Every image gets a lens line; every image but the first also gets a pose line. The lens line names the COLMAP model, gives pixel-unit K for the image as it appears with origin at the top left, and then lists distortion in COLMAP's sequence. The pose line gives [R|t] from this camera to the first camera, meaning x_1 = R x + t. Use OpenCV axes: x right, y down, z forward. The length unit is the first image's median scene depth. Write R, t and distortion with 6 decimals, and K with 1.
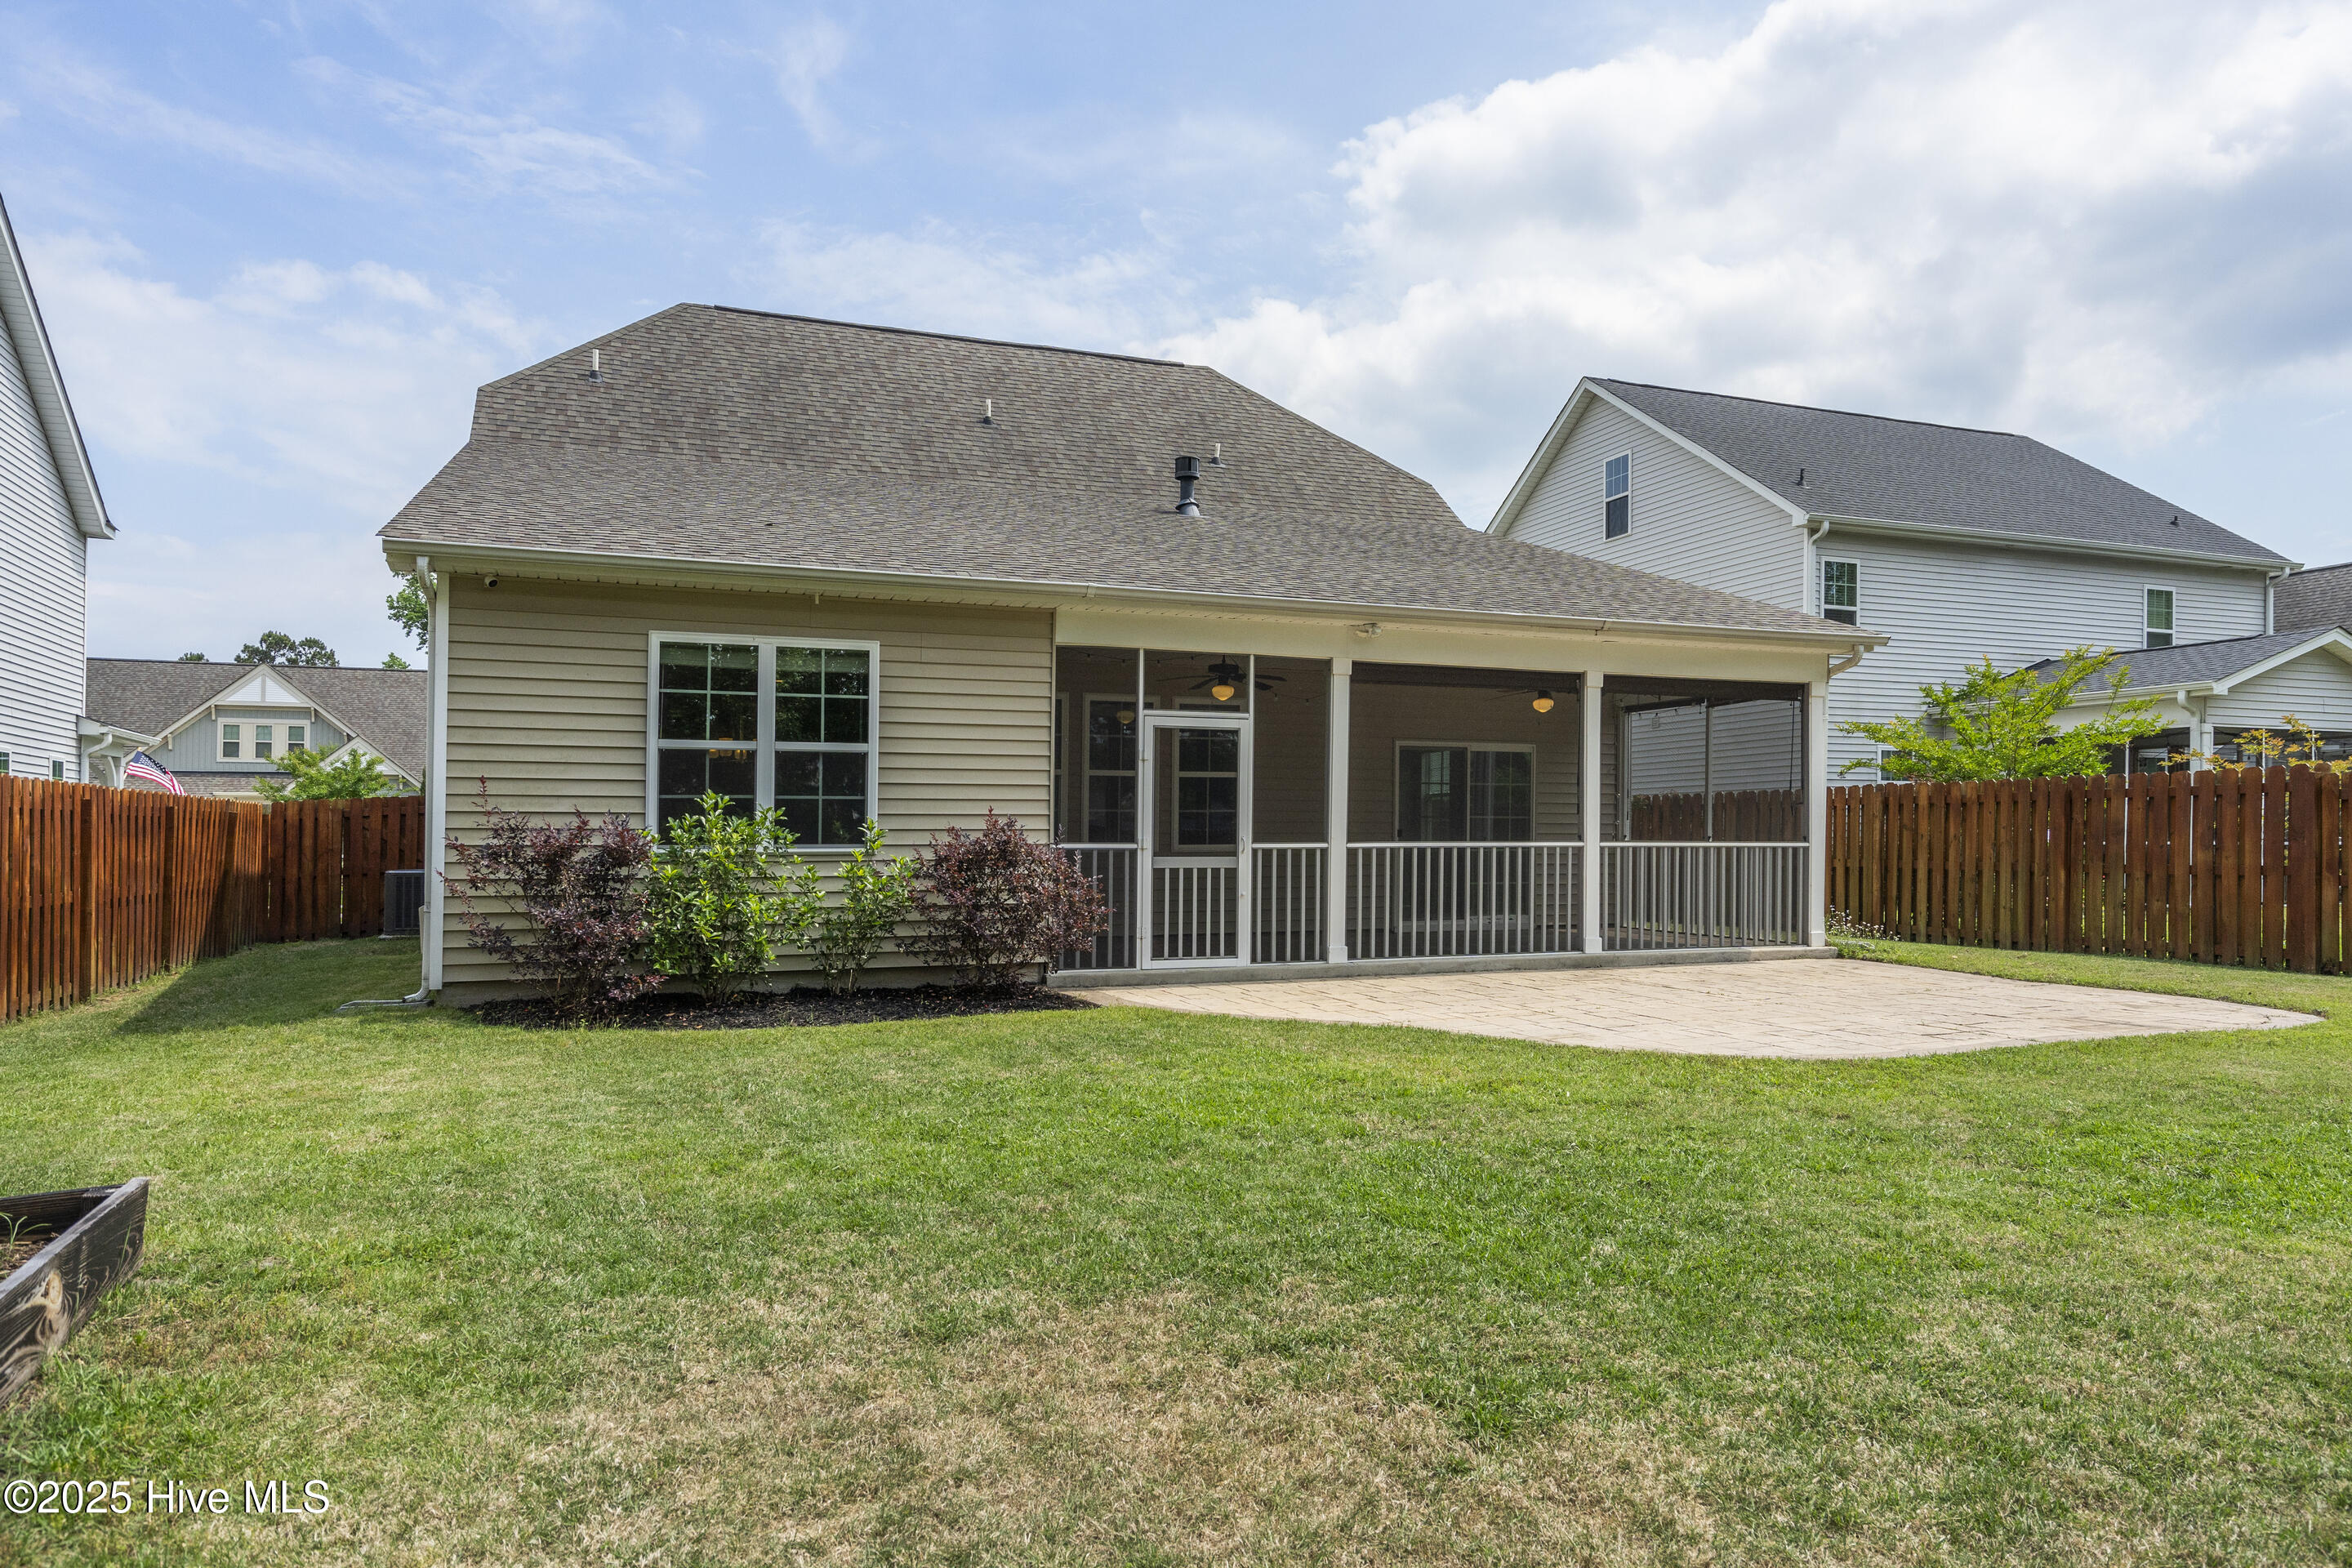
lens RADIAL K [[1471.2, 0, 1165.9], [0, 1471.2, 854.6], [0, 0, 1]] dist [0.014944, 0.000387]
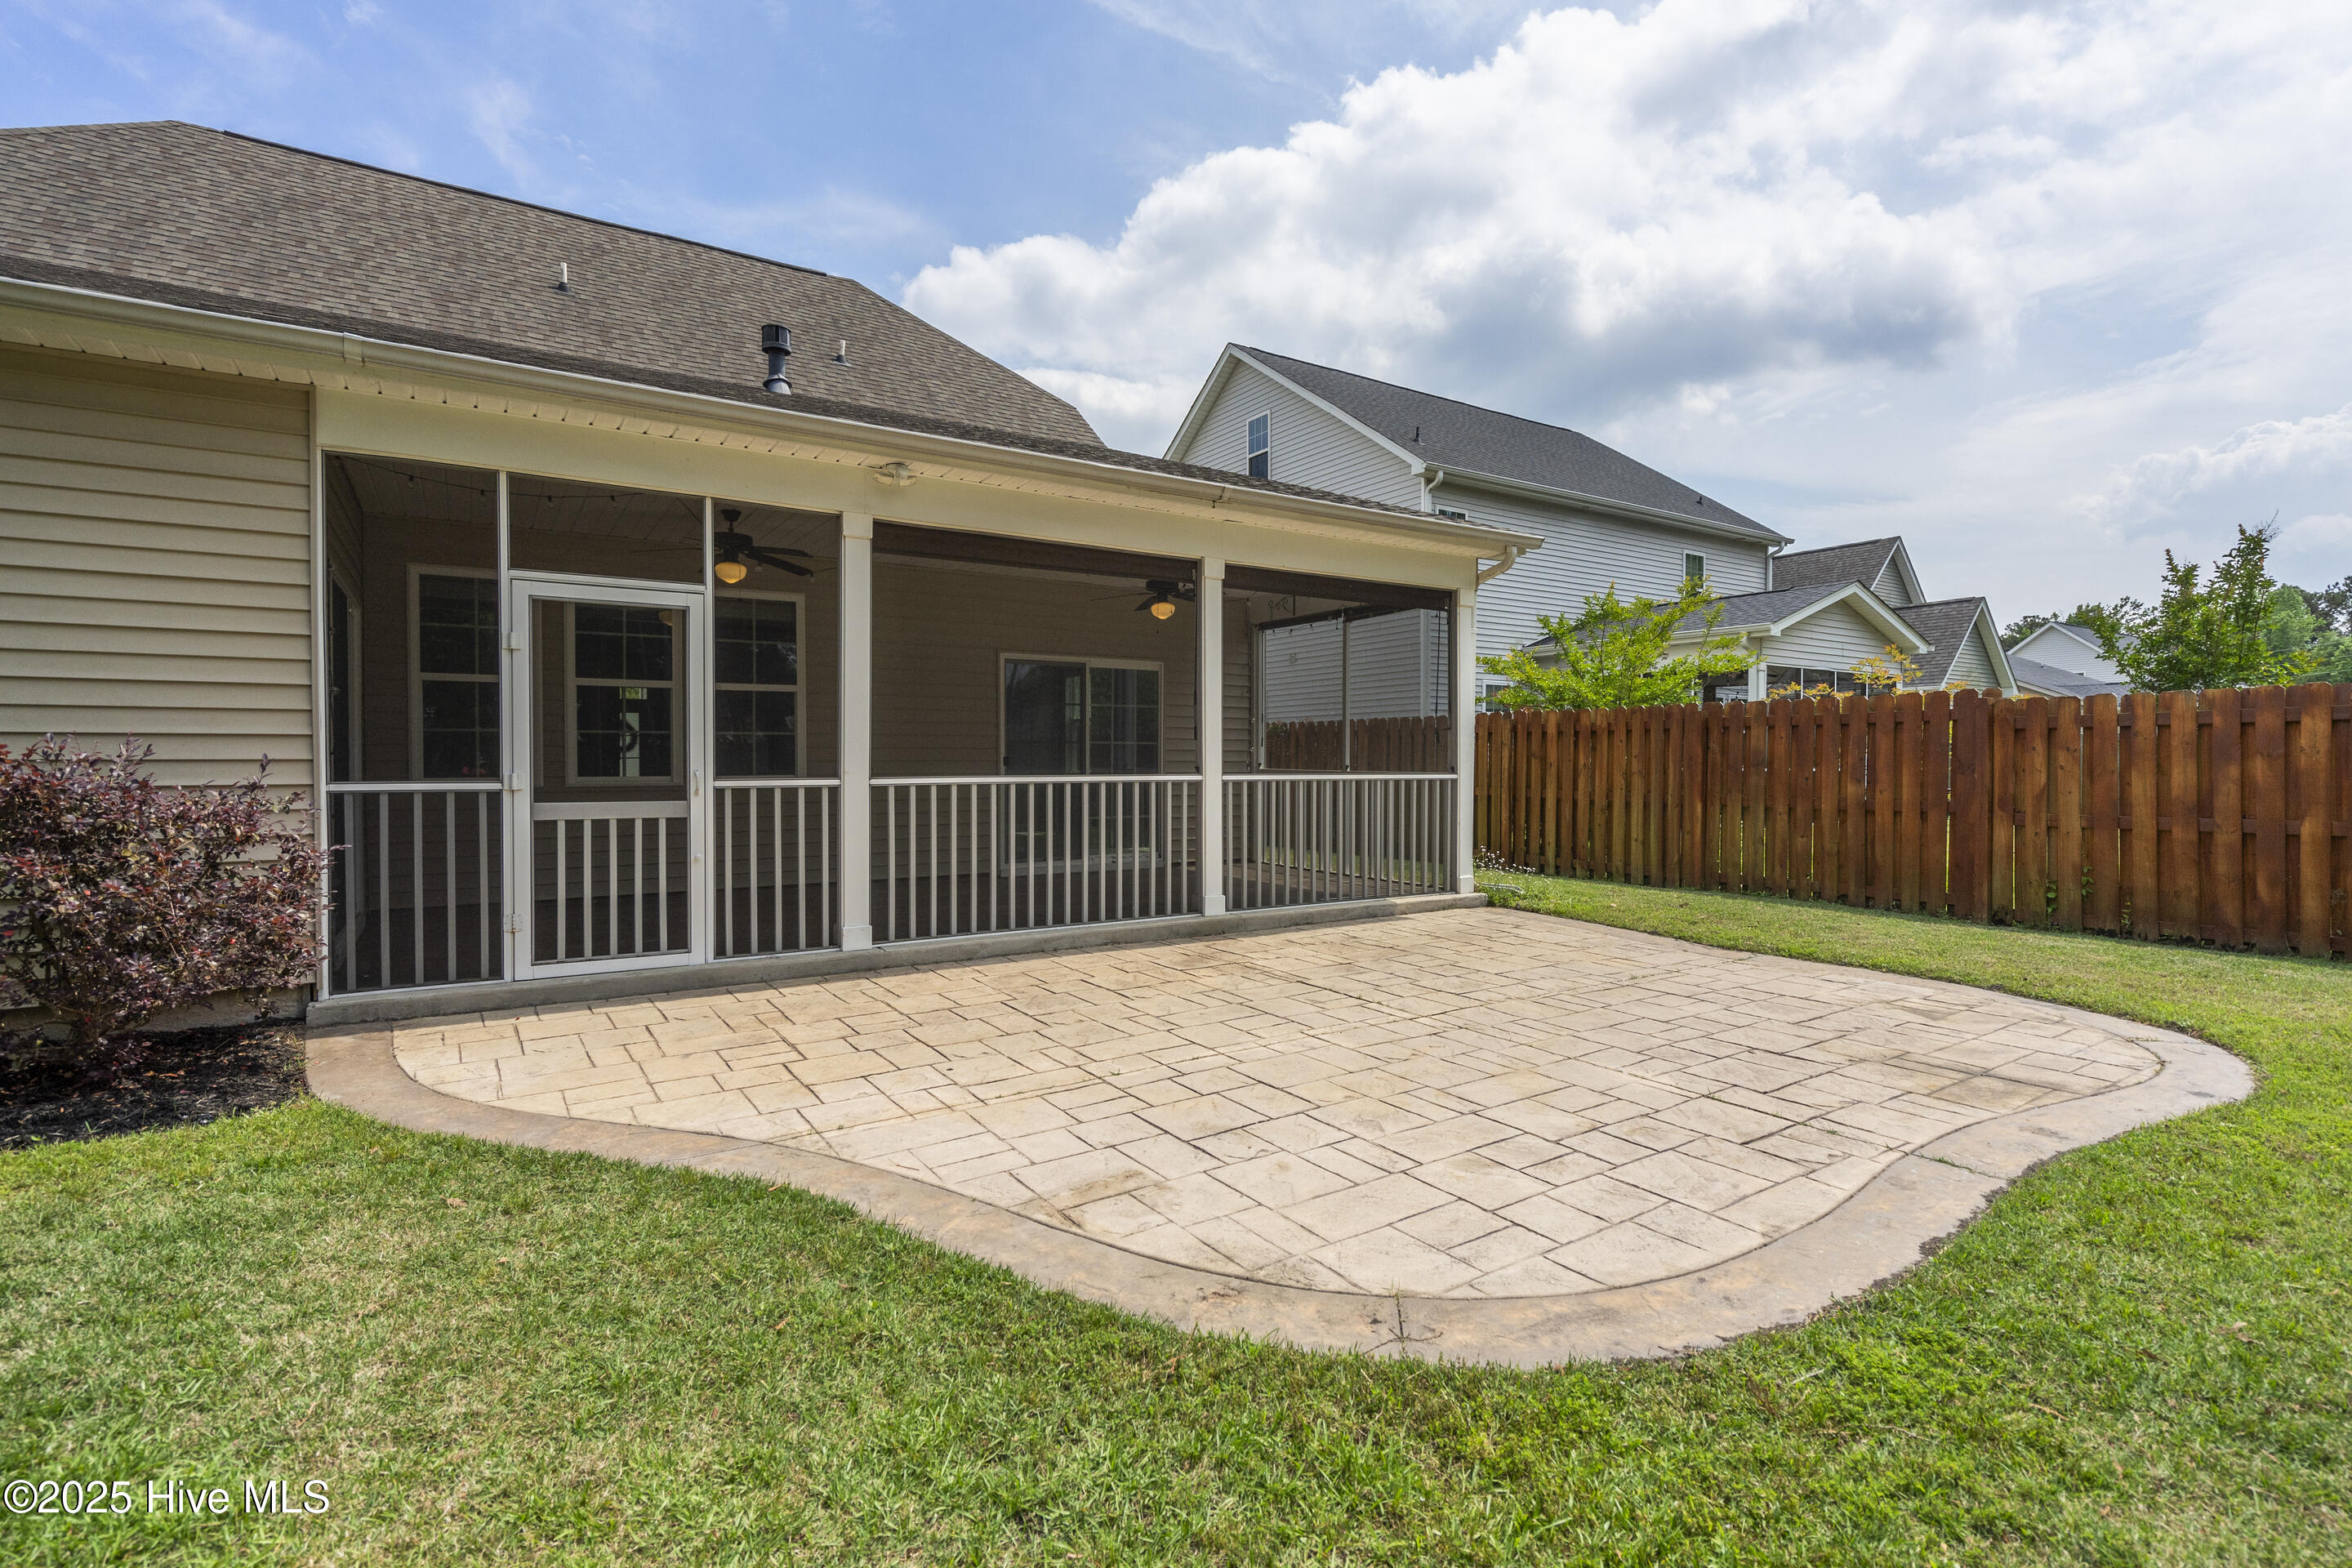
lens RADIAL K [[1111.9, 0, 1176.0], [0, 1111.9, 784.0], [0, 0, 1]] dist [-0.004238, -0.000342]
pose [[0.976688, -0.003001, 0.214644, 0.142963], [0.000478, 0.999930, 0.011802, -0.010867], [-0.214664, -0.011424, 0.976621, 0.424583]]
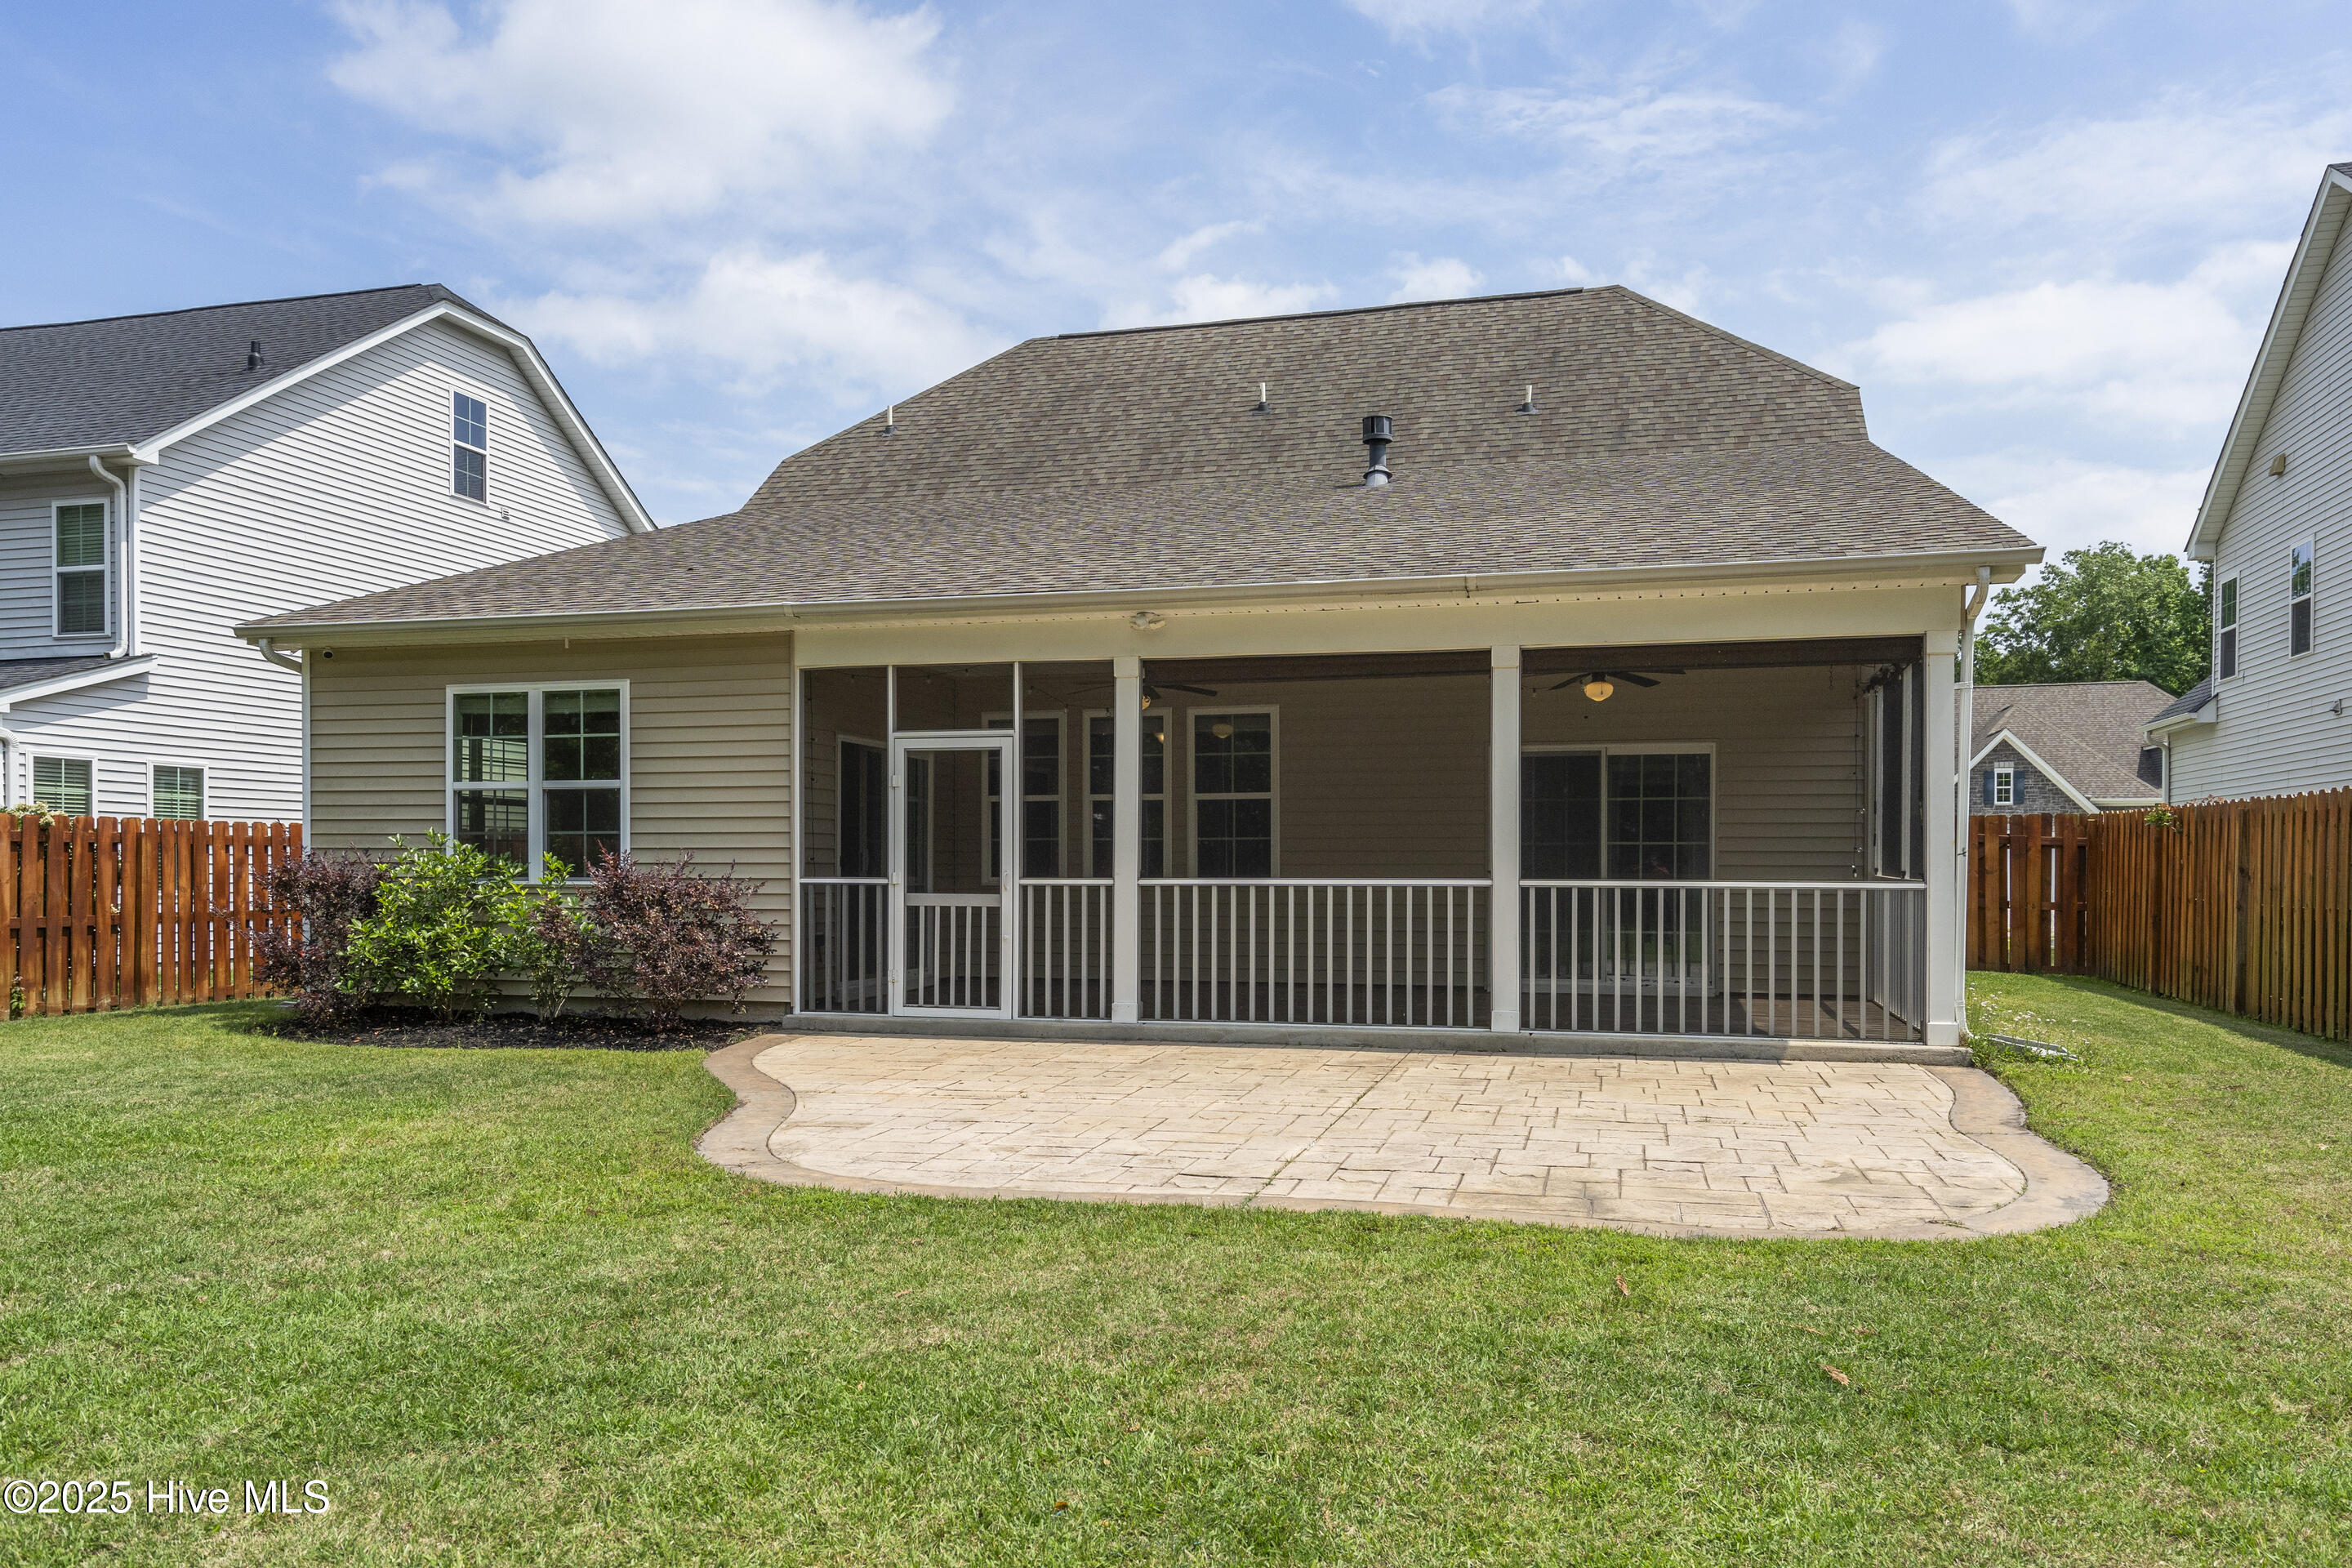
lens RADIAL K [[1594.2, 0, 1174.8], [0, 1594.2, 886.7], [0, 0, 1]] dist [0.008557, -0.000719]
pose [[0.815112, 0.008960, -0.579234, 0.625086], [-0.006779, 0.999959, 0.005928, -0.008460], [0.579263, -0.000906, 0.815140, 0.263103]]
